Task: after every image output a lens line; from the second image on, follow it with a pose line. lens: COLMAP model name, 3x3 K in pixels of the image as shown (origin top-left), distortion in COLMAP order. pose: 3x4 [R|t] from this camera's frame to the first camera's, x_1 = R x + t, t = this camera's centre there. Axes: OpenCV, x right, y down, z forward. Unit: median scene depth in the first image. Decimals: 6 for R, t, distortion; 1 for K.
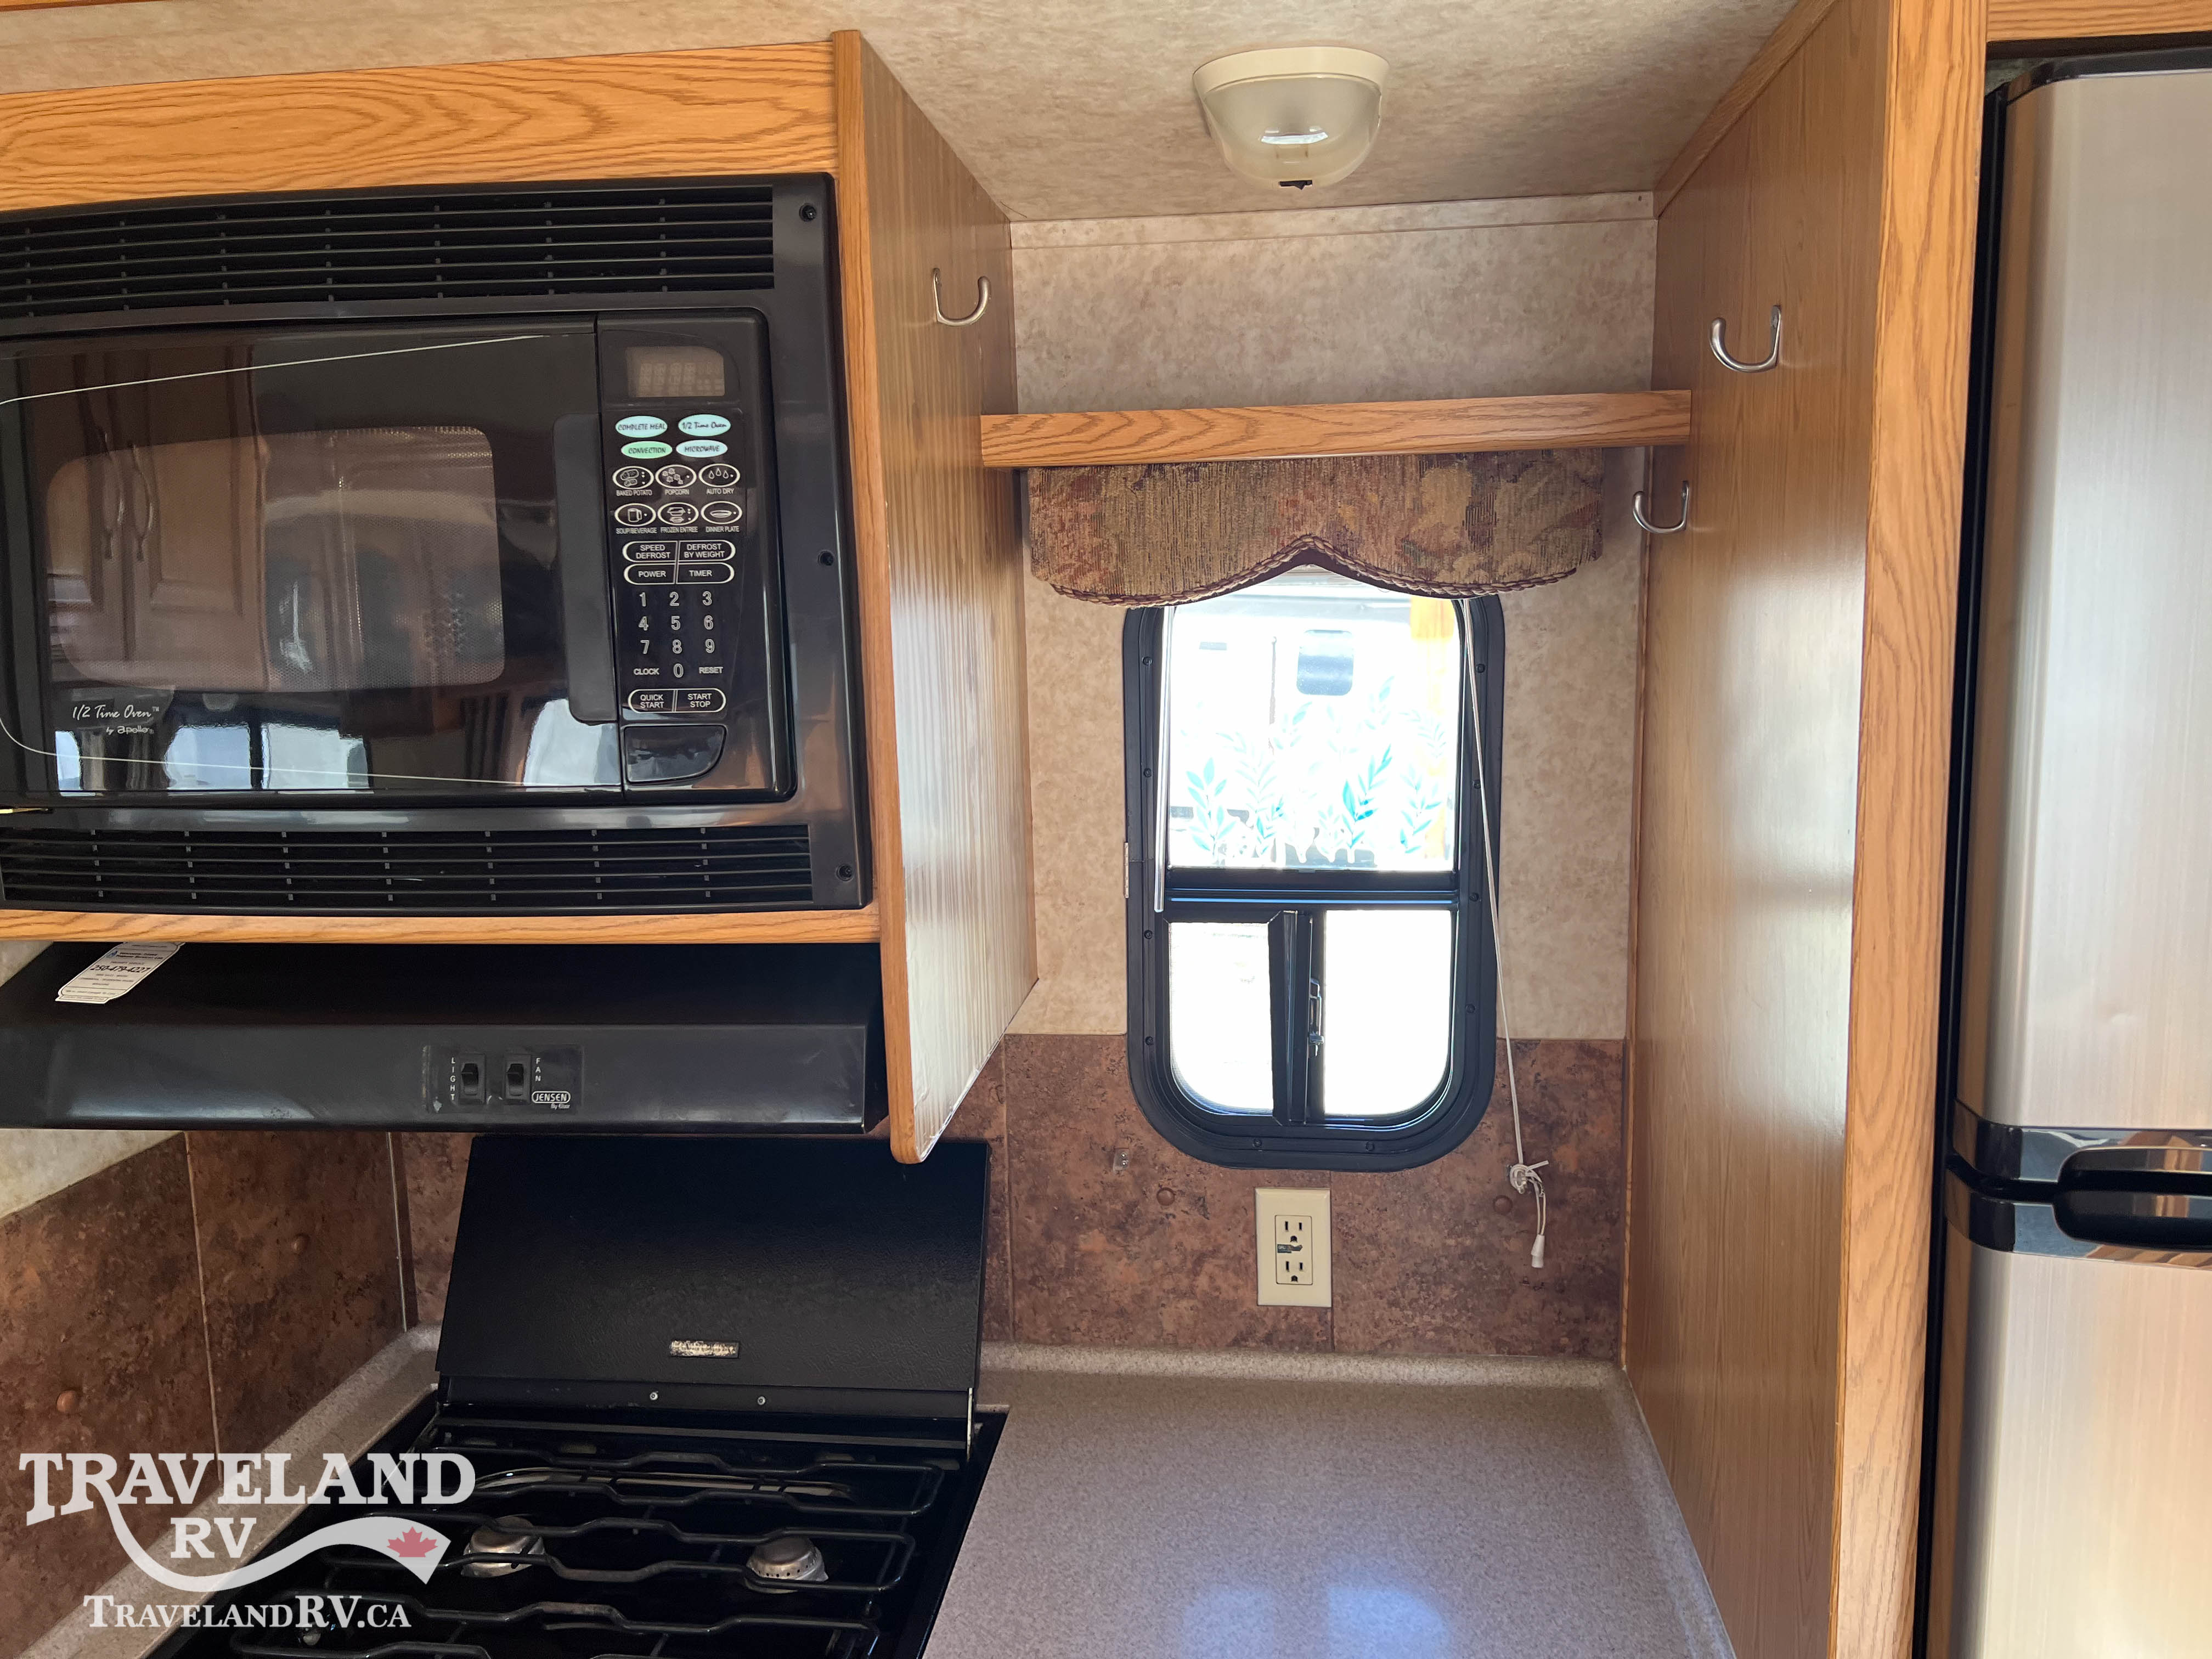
lens RADIAL K [[1658.5, 0, 1106.9], [0, 1658.5, 828.7], [0, 0, 1]] dist [0.053937, -0.063239]
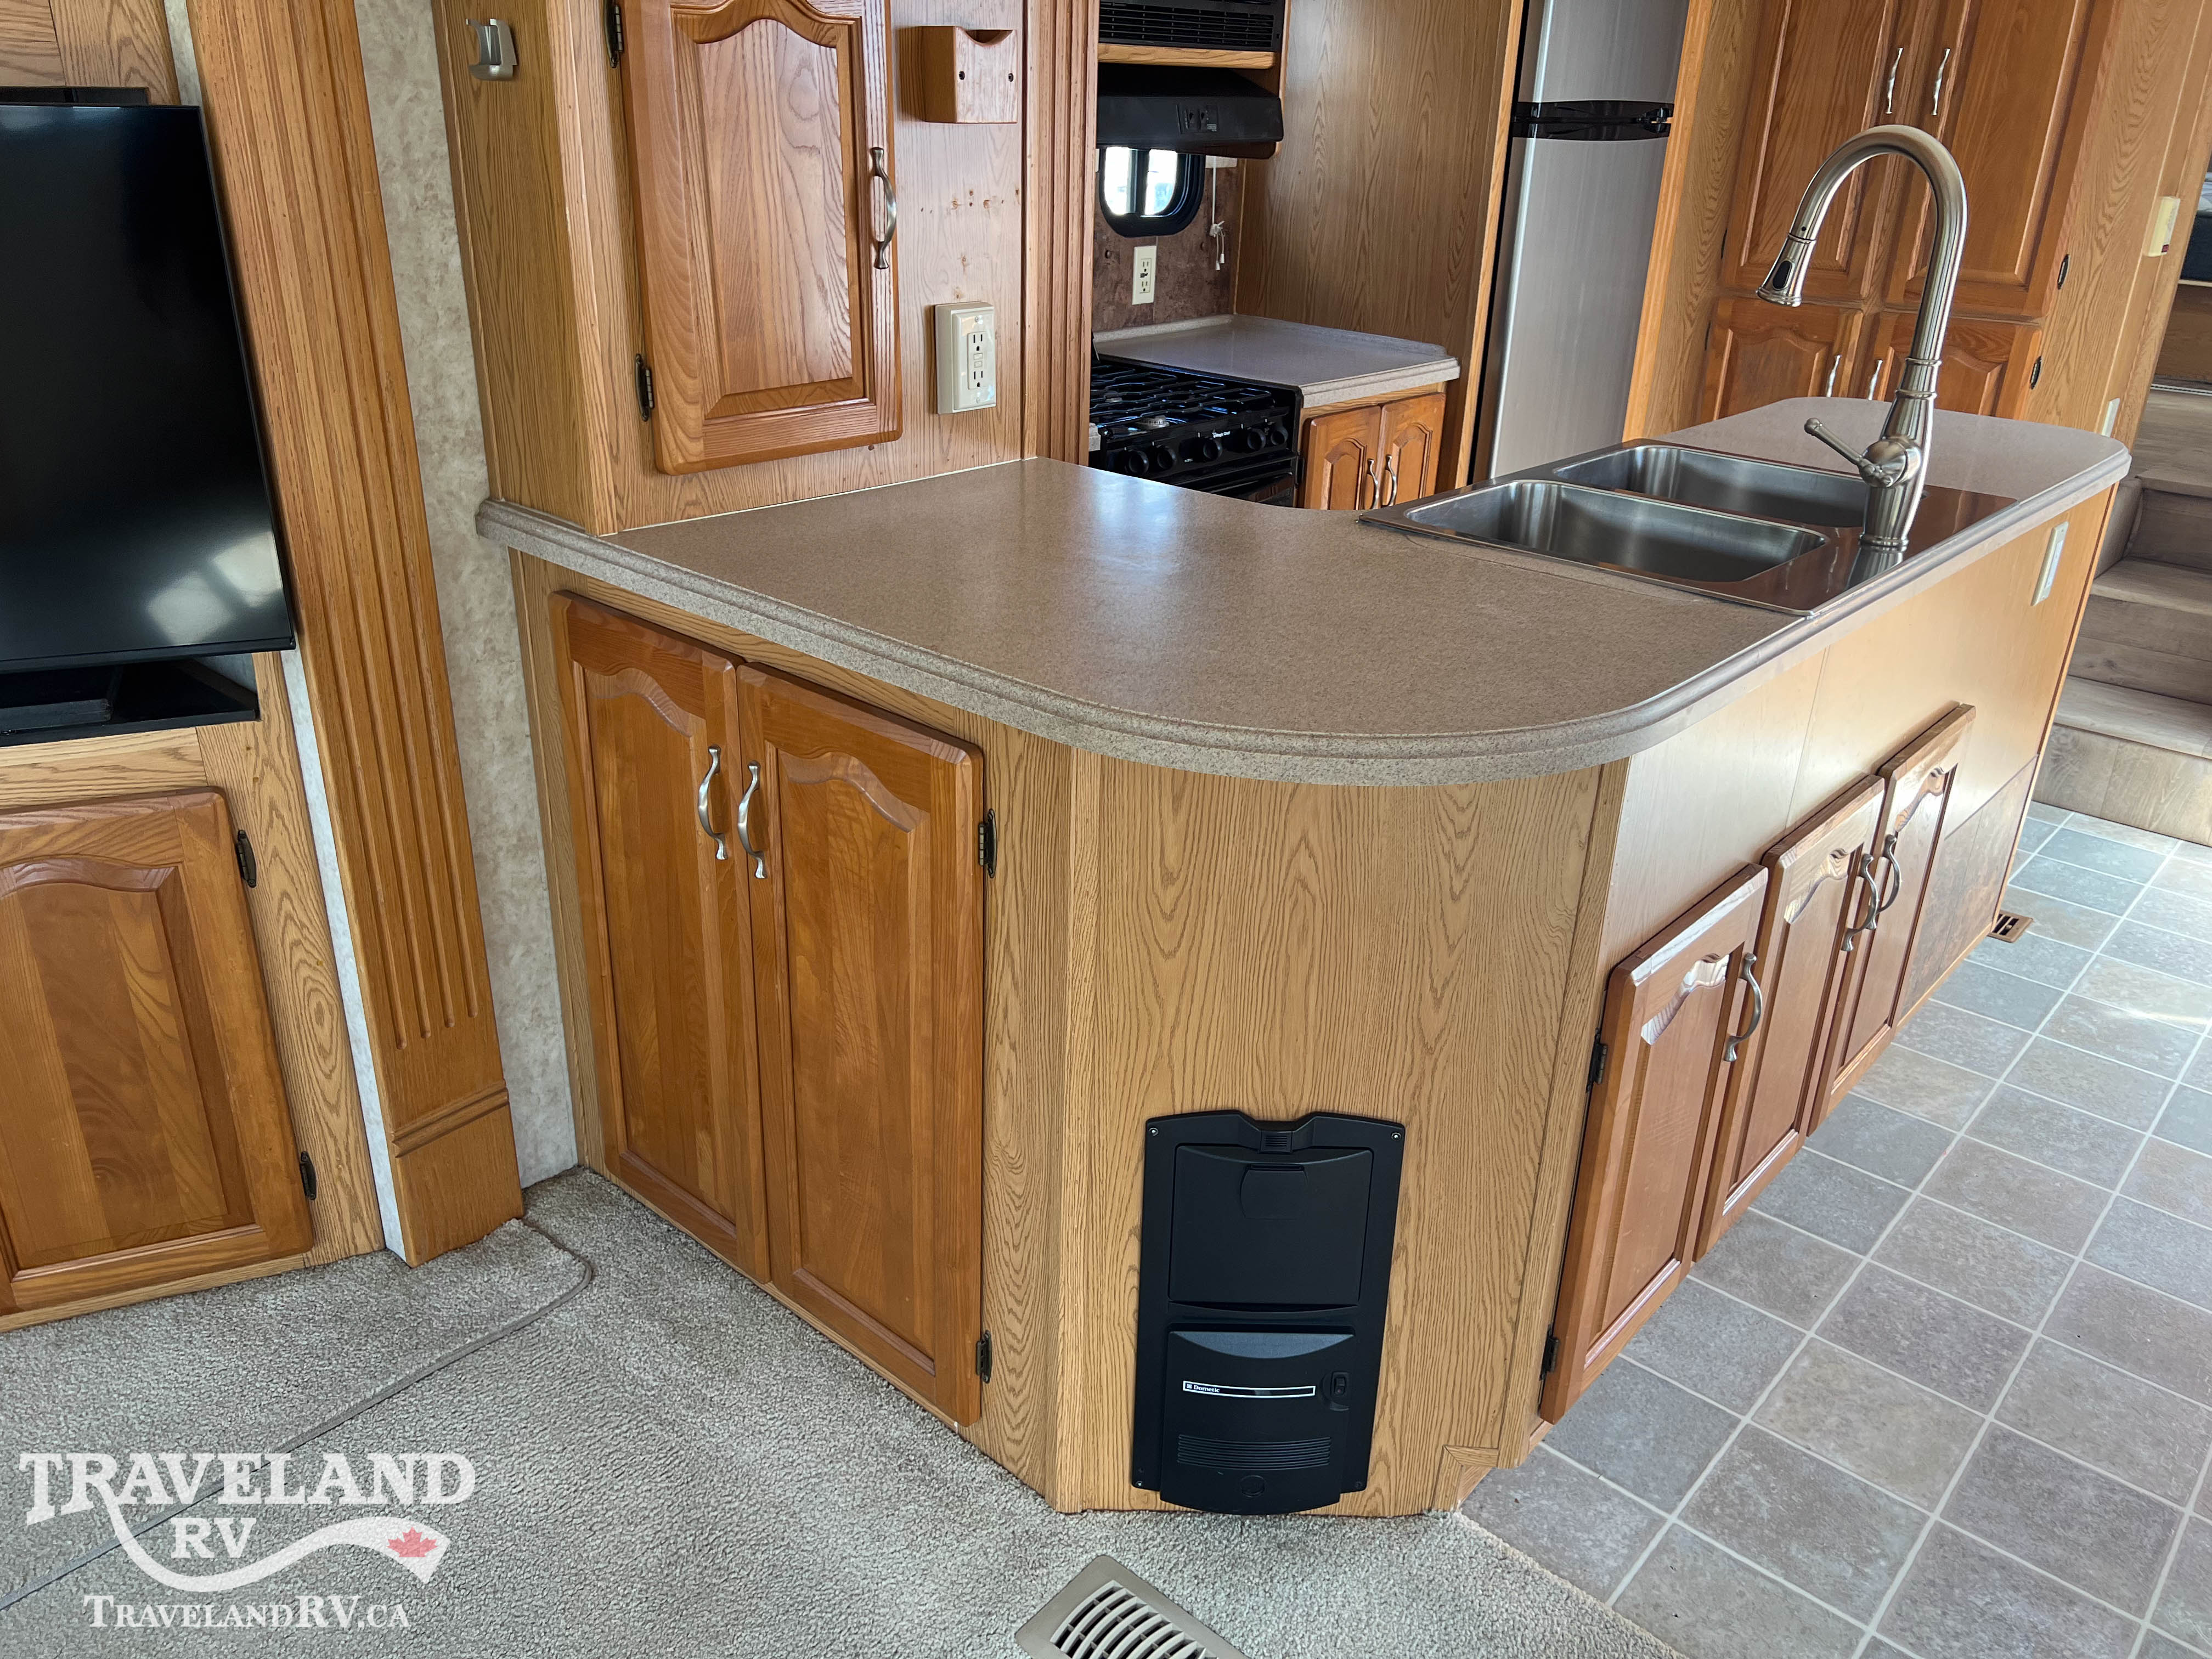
lens RADIAL K [[1658.5, 0, 1125.7], [0, 1658.5, 806.9], [0, 0, 1]] dist [0.053937, -0.063239]
pose [[0.555121, -0.293506, 0.778264, -1.890682], [0.077931, 0.949910, 0.302652, 0.255601], [-0.828111, -0.107357, 0.550188, -0.294206]]
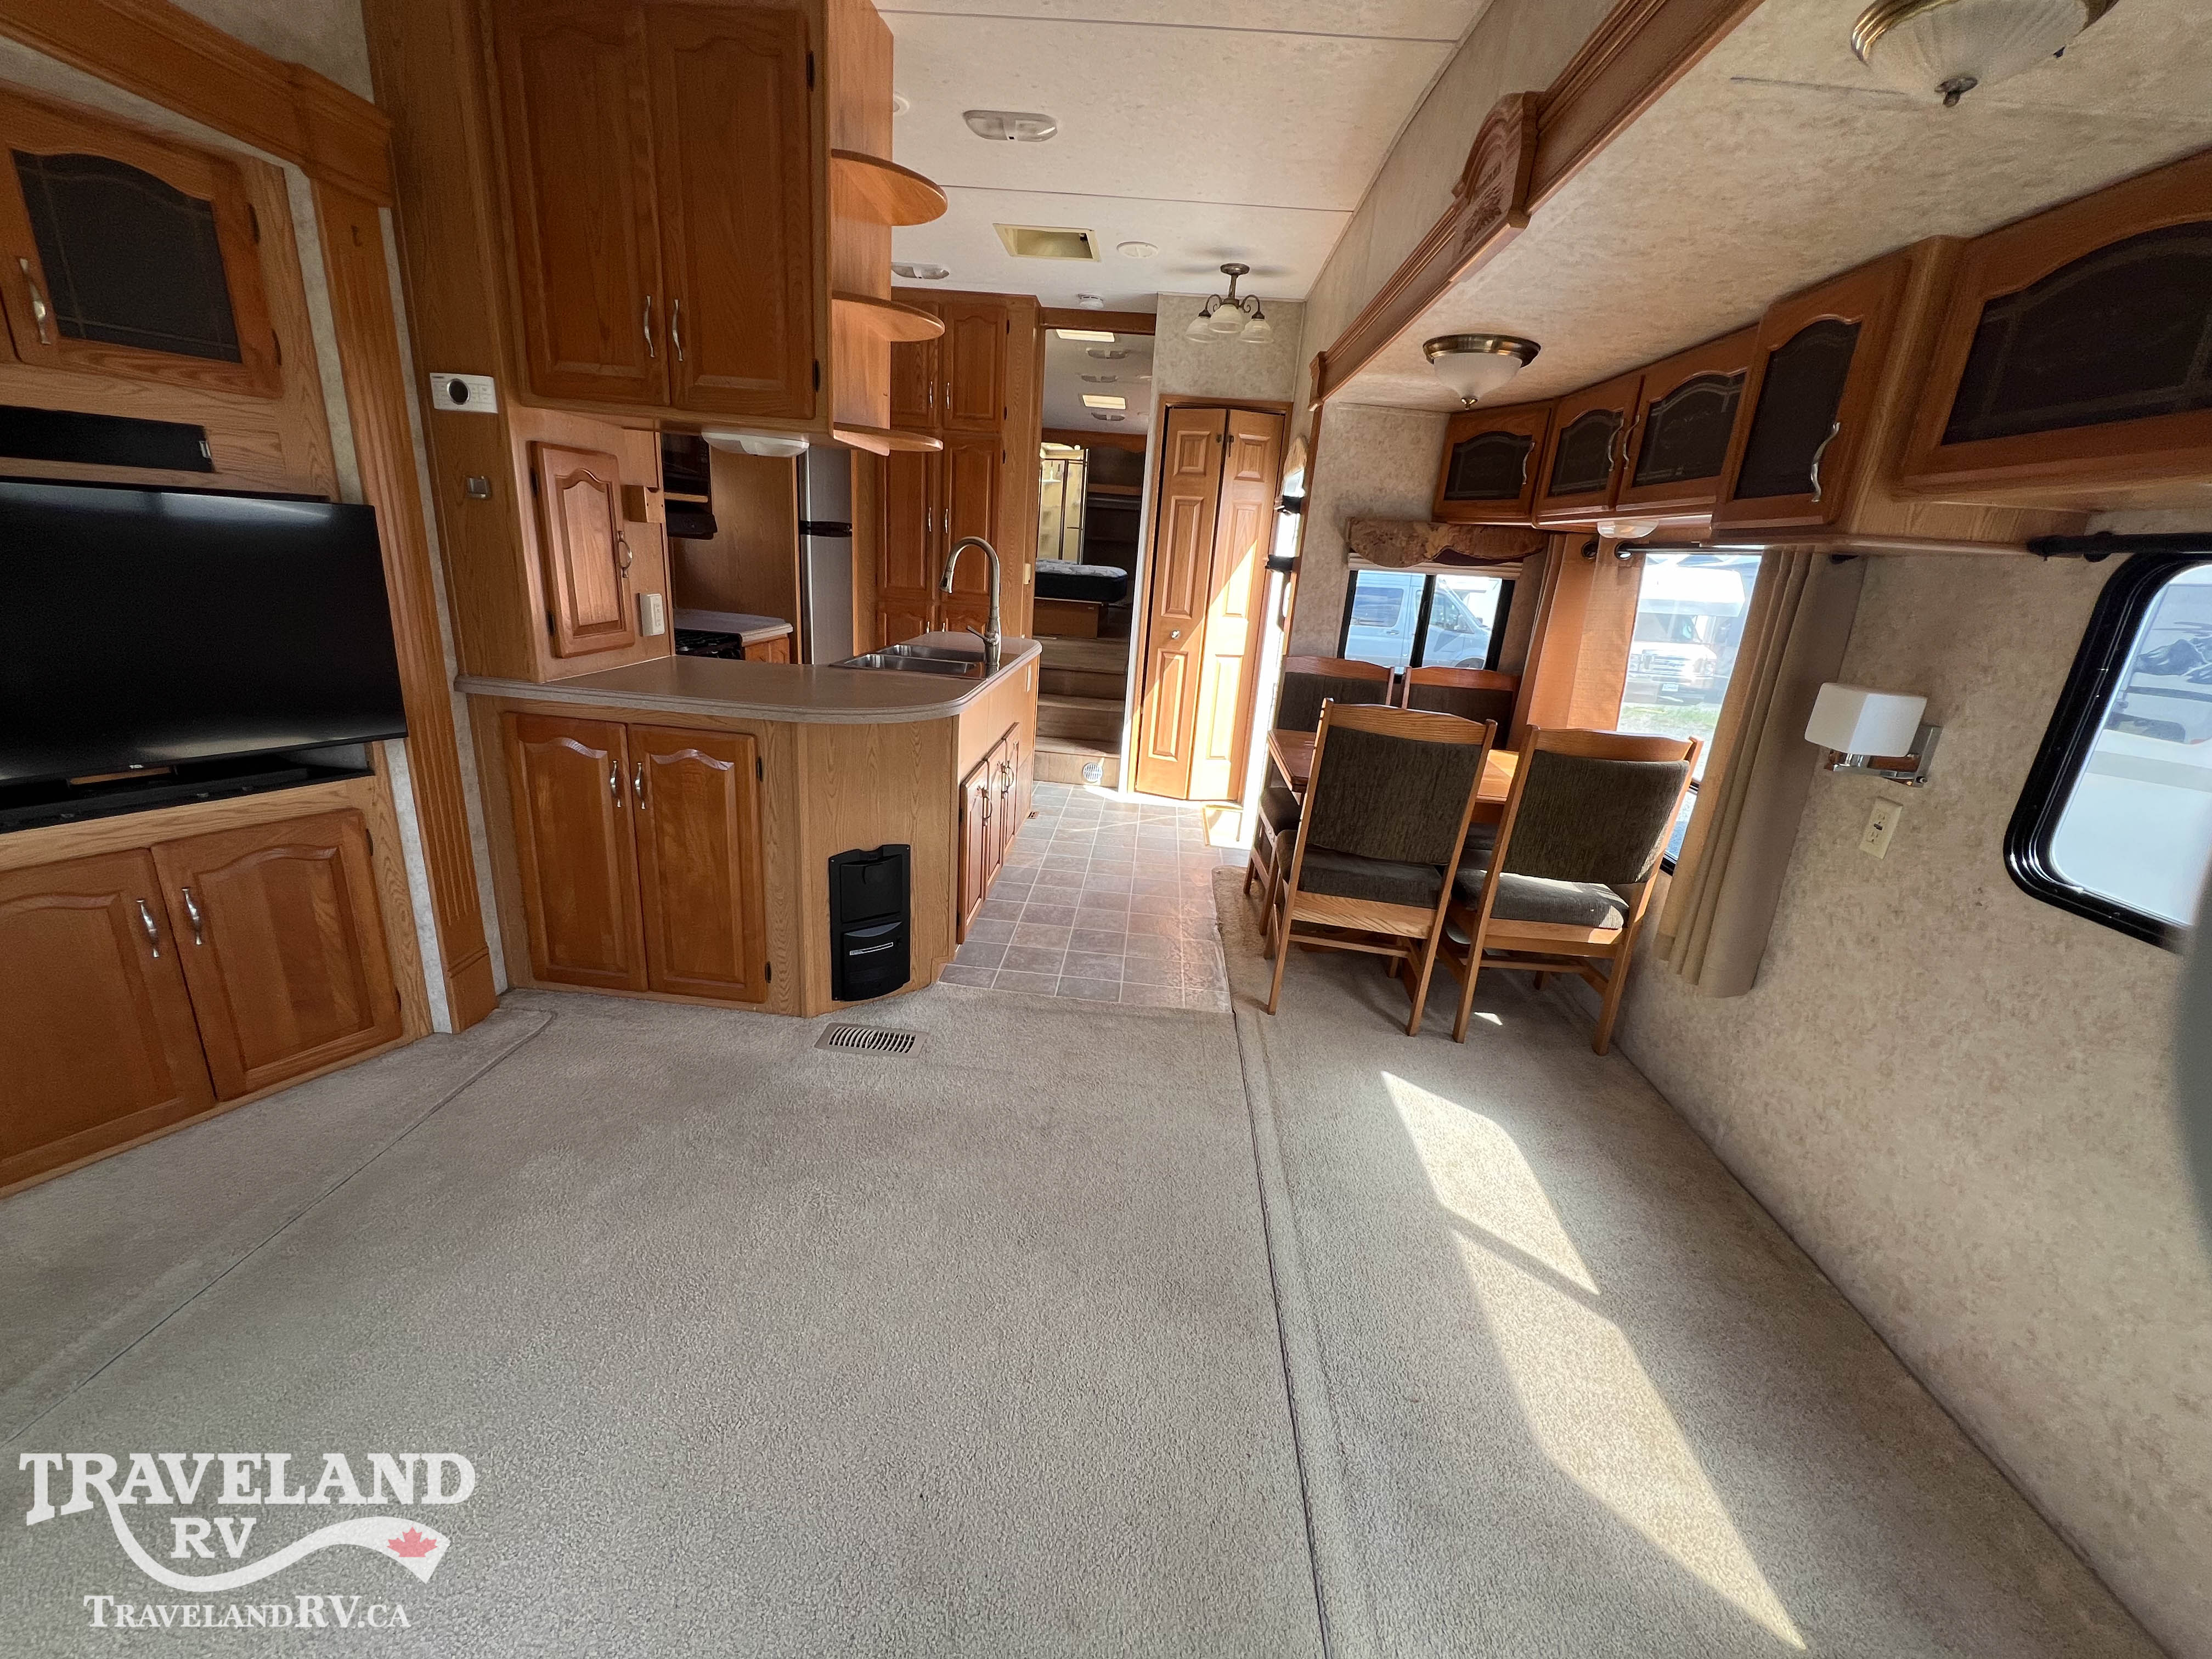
lens RADIAL K [[887.0, 0, 1102.6], [0, 887.0, 830.2], [0, 0, 1]] dist [-0.001262, 0.000623]
pose [[-0.059811, -0.289295, 0.955370, -2.697808], [0.073926, 0.953171, 0.293257, 0.267556], [-0.995469, 0.088167, -0.035623, -0.204549]]
